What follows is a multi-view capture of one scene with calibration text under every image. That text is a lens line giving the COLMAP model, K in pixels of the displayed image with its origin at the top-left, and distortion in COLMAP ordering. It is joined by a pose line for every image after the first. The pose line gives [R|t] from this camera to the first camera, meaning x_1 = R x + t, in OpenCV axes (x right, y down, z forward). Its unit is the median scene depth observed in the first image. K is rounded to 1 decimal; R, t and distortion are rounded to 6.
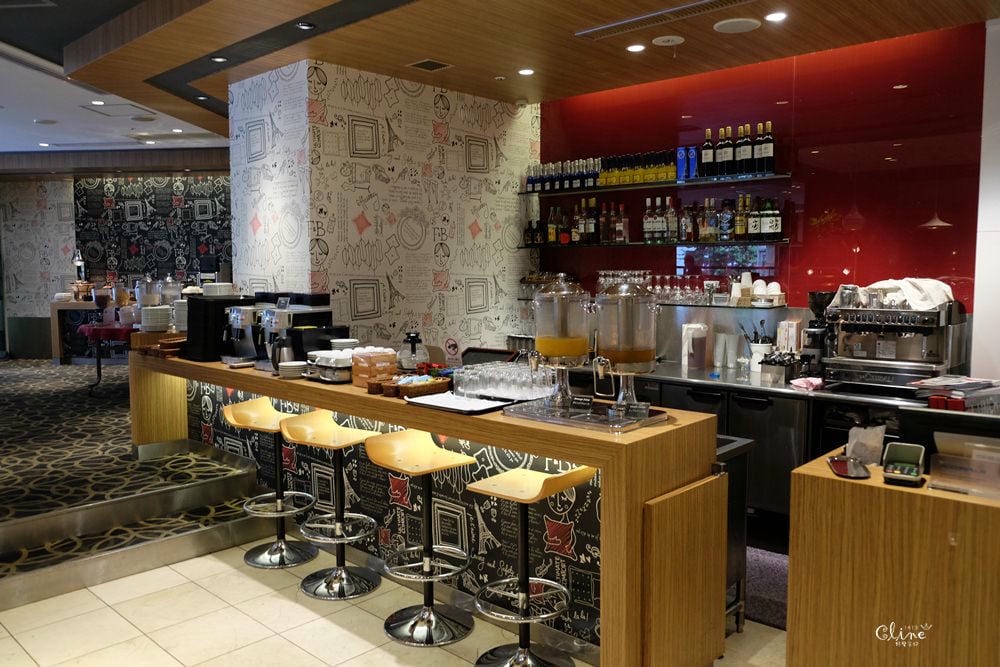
lens RADIAL K [[789.6, 0, 500.0], [0, 789.6, 333.5], [0, 0, 1]] dist [-0.031998, 0.012150]
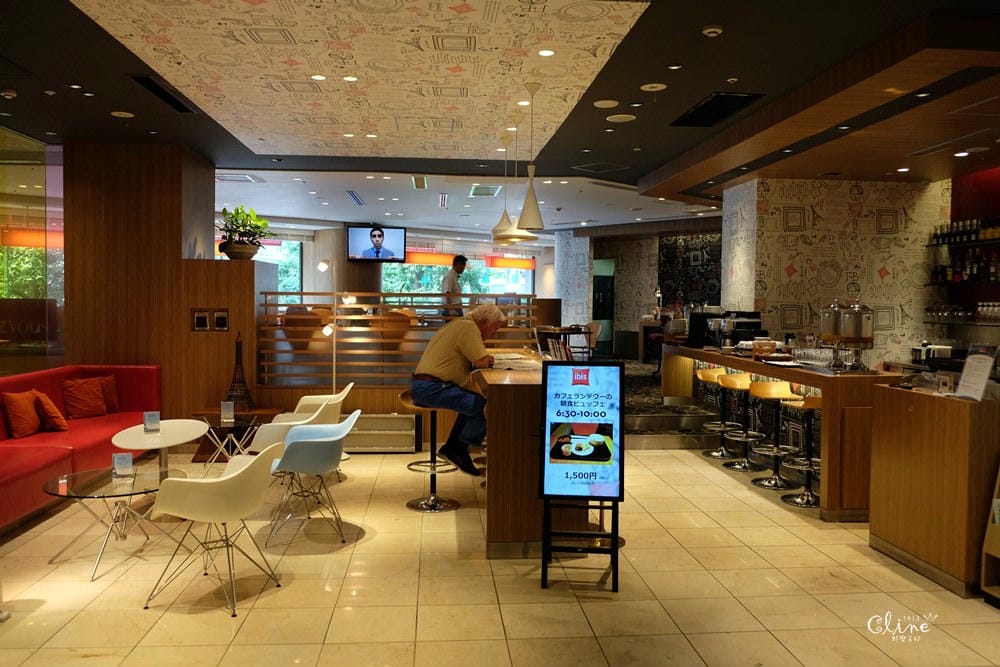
lens RADIAL K [[789.6, 0, 500.0], [0, 789.6, 333.5], [0, 0, 1]] dist [-0.031998, 0.012150]
pose [[0.748975, 0.037853, -0.661516, 0.403532], [-0.067132, 0.997565, -0.018925, 0.054978], [0.659189, 0.058584, 0.749692, -0.546463]]
